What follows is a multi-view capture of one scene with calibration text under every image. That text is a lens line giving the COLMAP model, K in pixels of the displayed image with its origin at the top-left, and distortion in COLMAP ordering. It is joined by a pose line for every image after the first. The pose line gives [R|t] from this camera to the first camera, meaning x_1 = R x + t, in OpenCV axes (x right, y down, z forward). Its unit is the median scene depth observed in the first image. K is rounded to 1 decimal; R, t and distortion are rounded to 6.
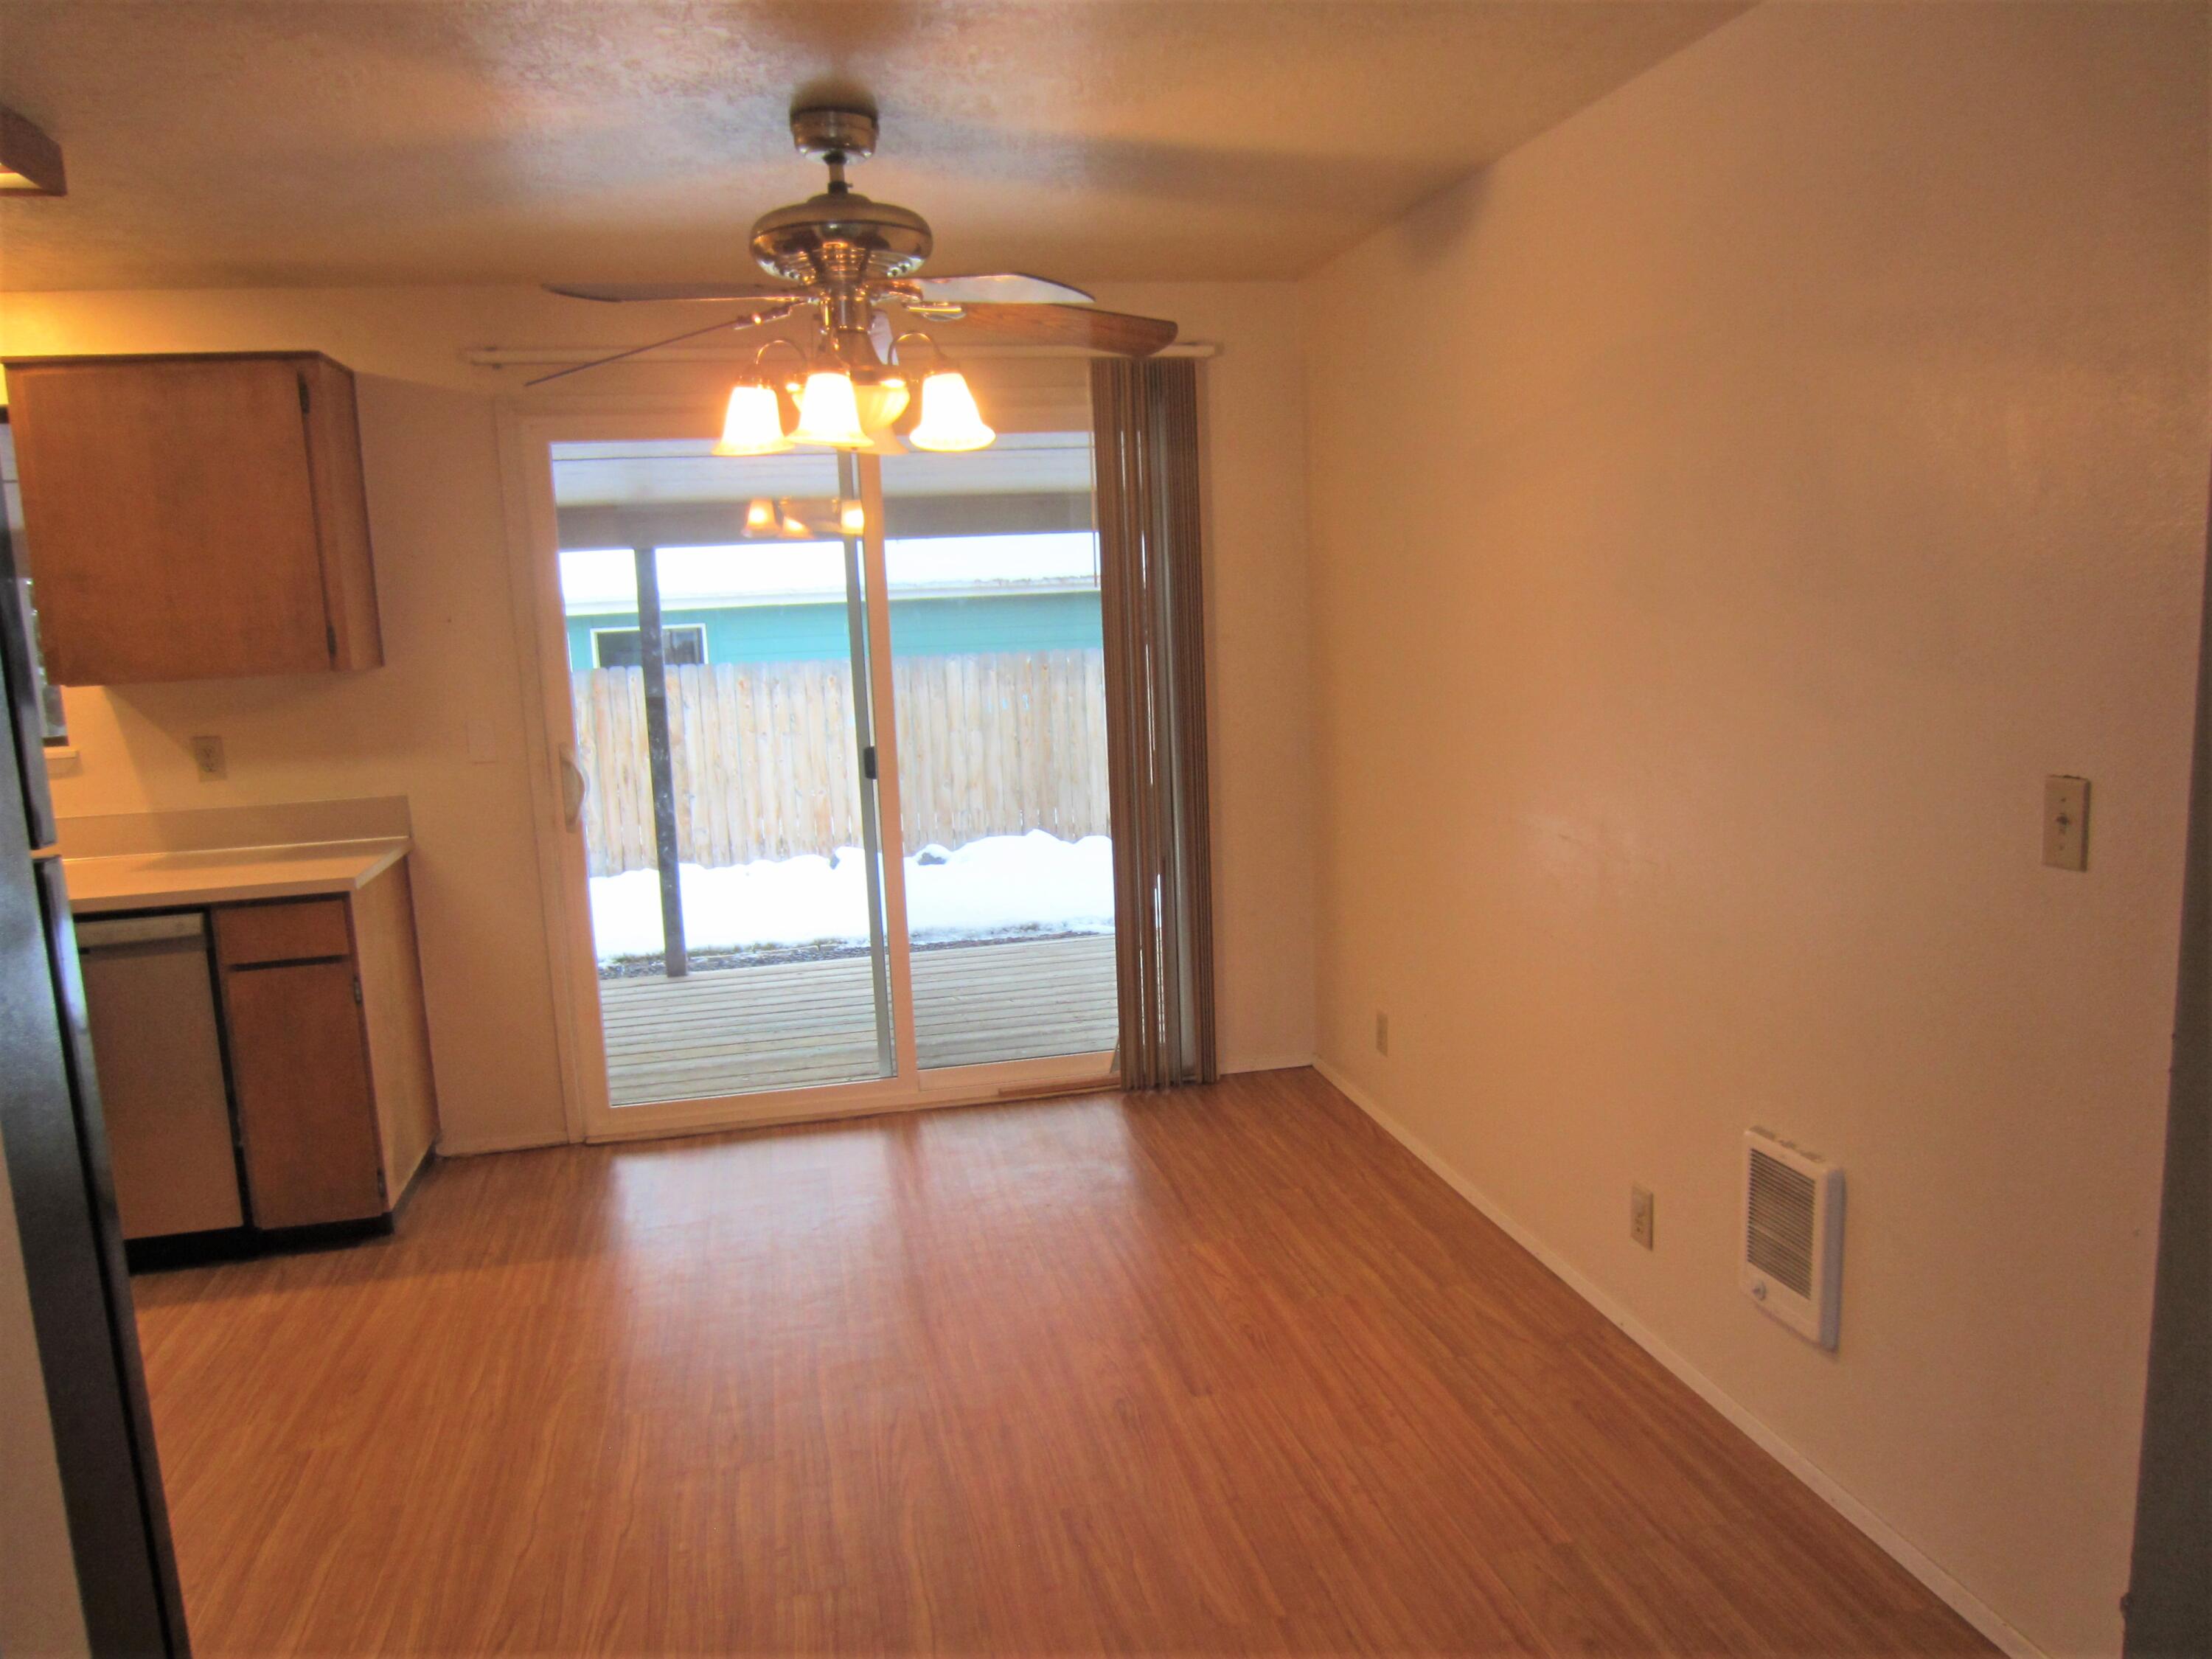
lens RADIAL K [[1564.5, 0, 1106.0], [0, 1564.5, 820.2], [0, 0, 1]] dist [-0.027093, 0.004260]
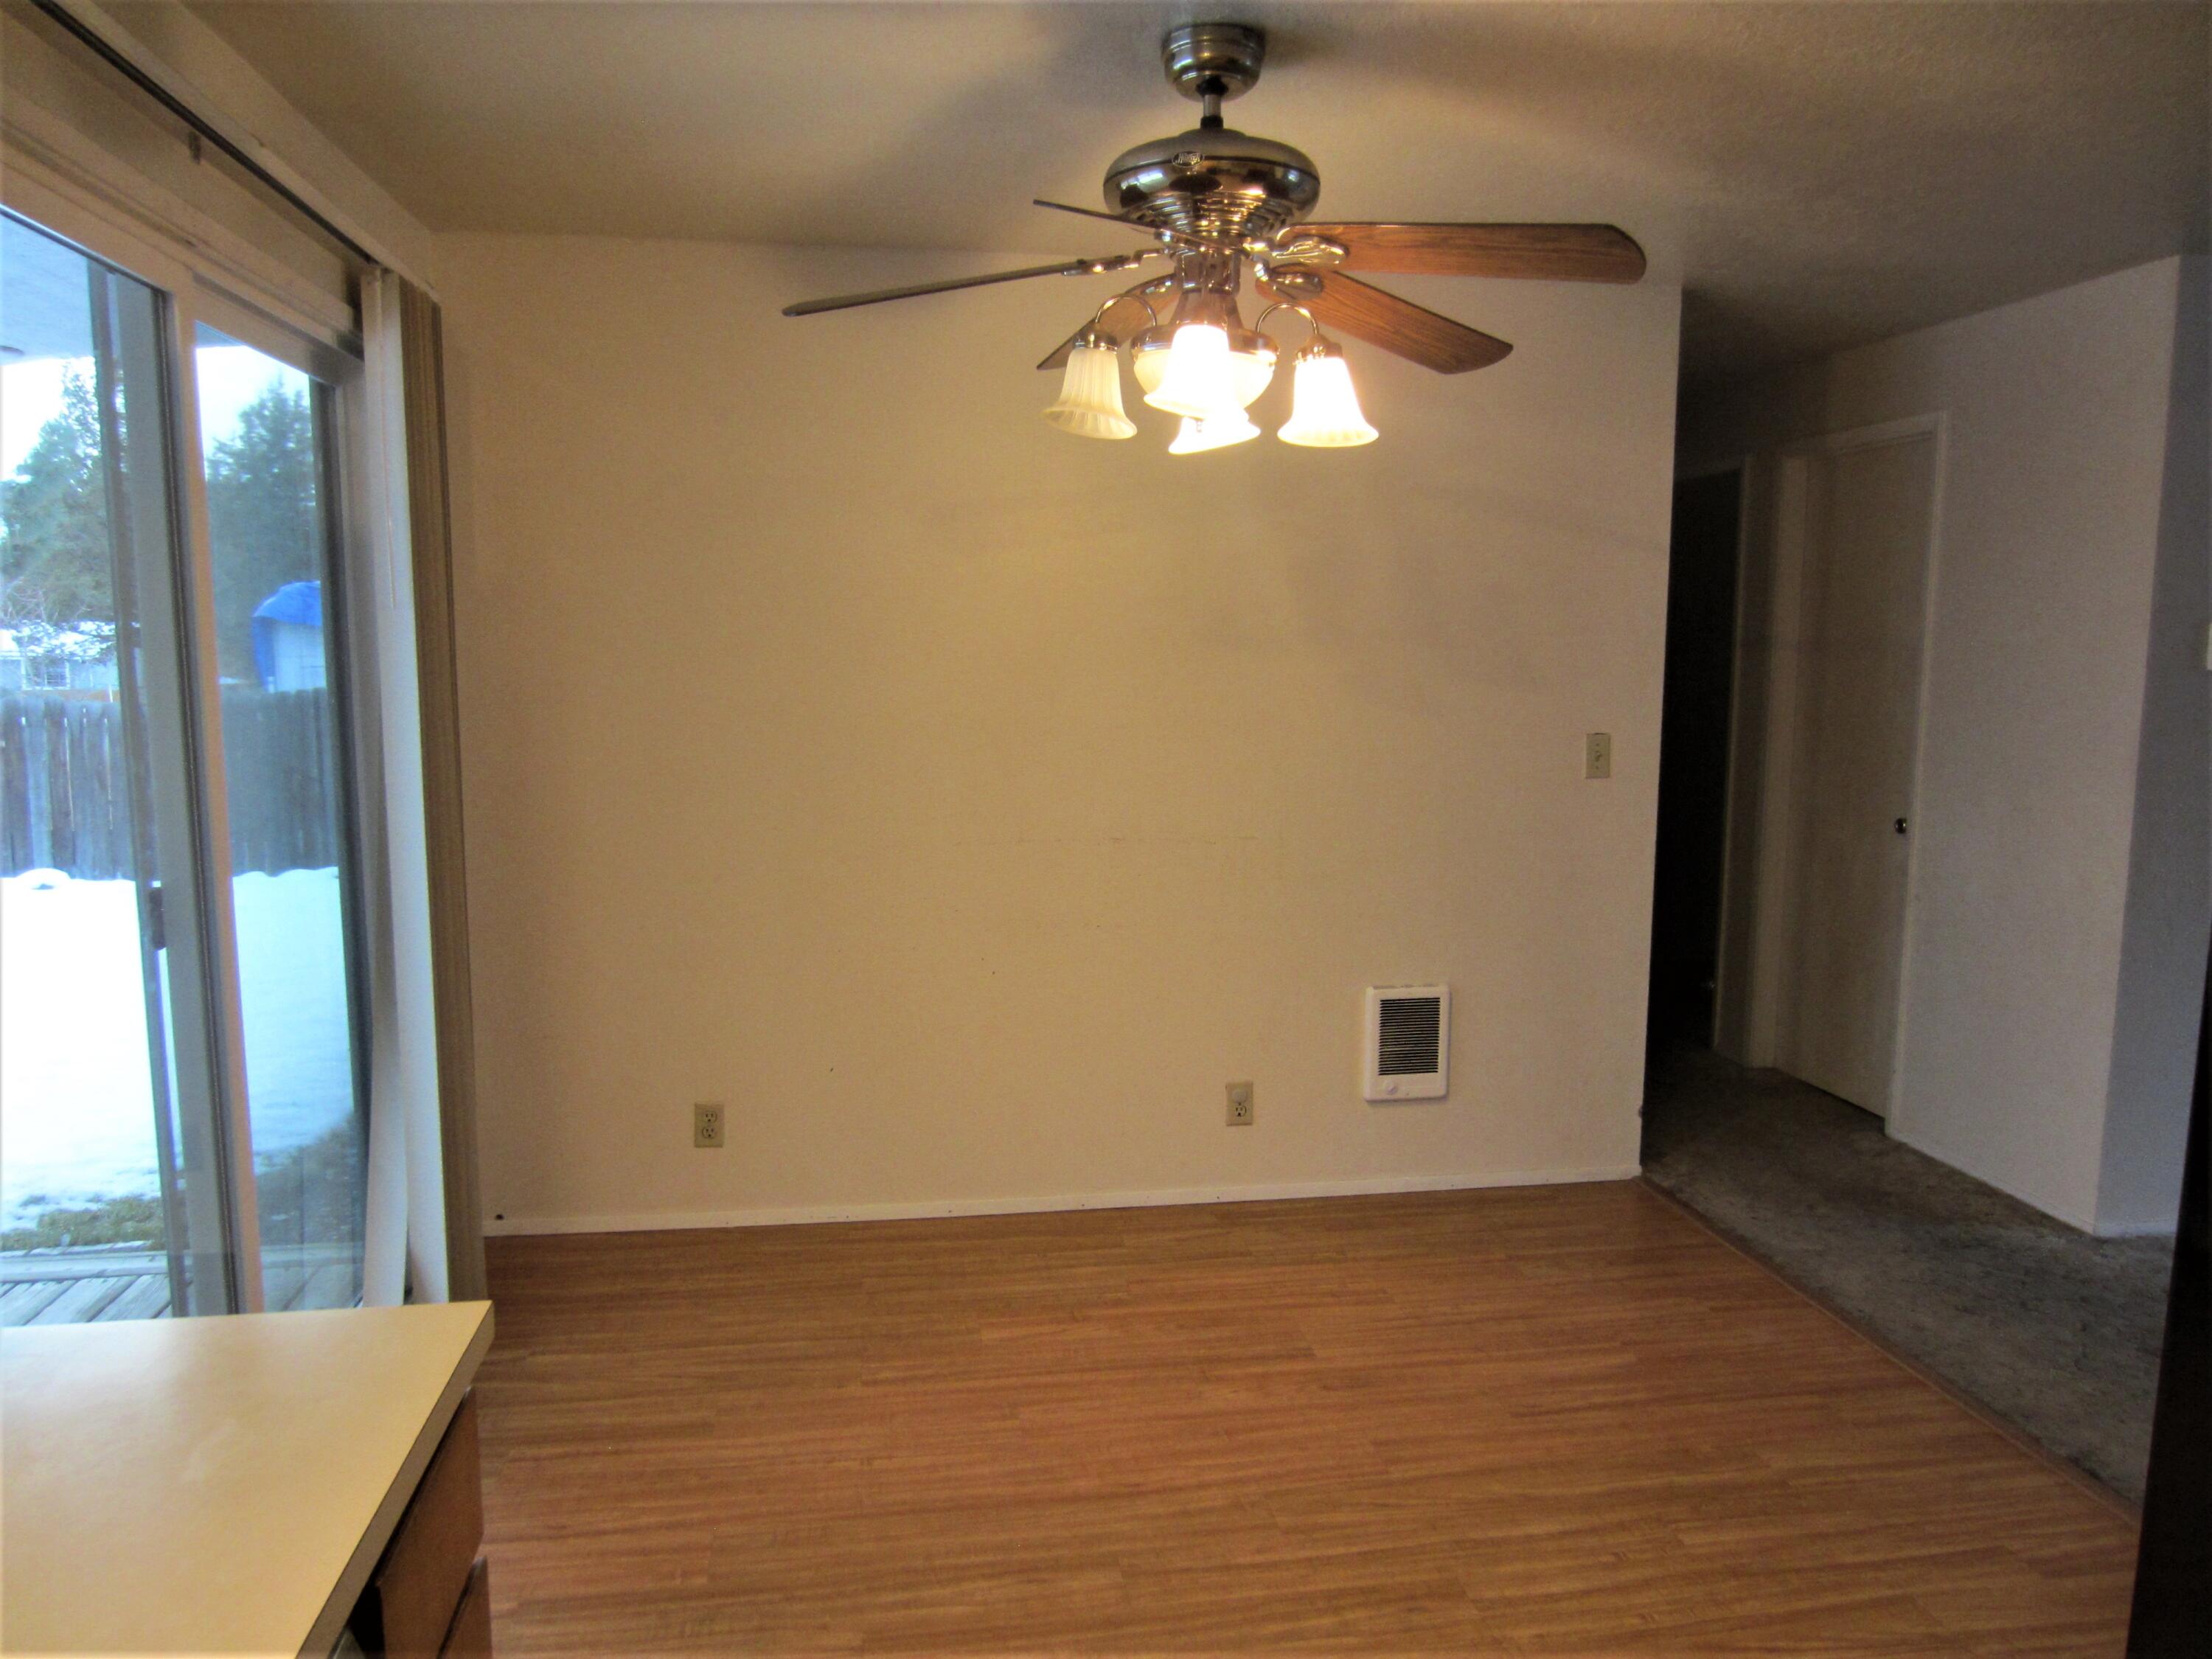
lens RADIAL K [[1564.5, 0, 1111.2], [0, 1564.5, 846.2], [0, 0, 1]] dist [-0.027093, 0.004260]
pose [[0.048495, -0.086091, 0.995106, -1.042351], [0.134778, 0.987731, 0.078885, -0.091032], [-0.989688, 0.130293, 0.059503, 1.066368]]
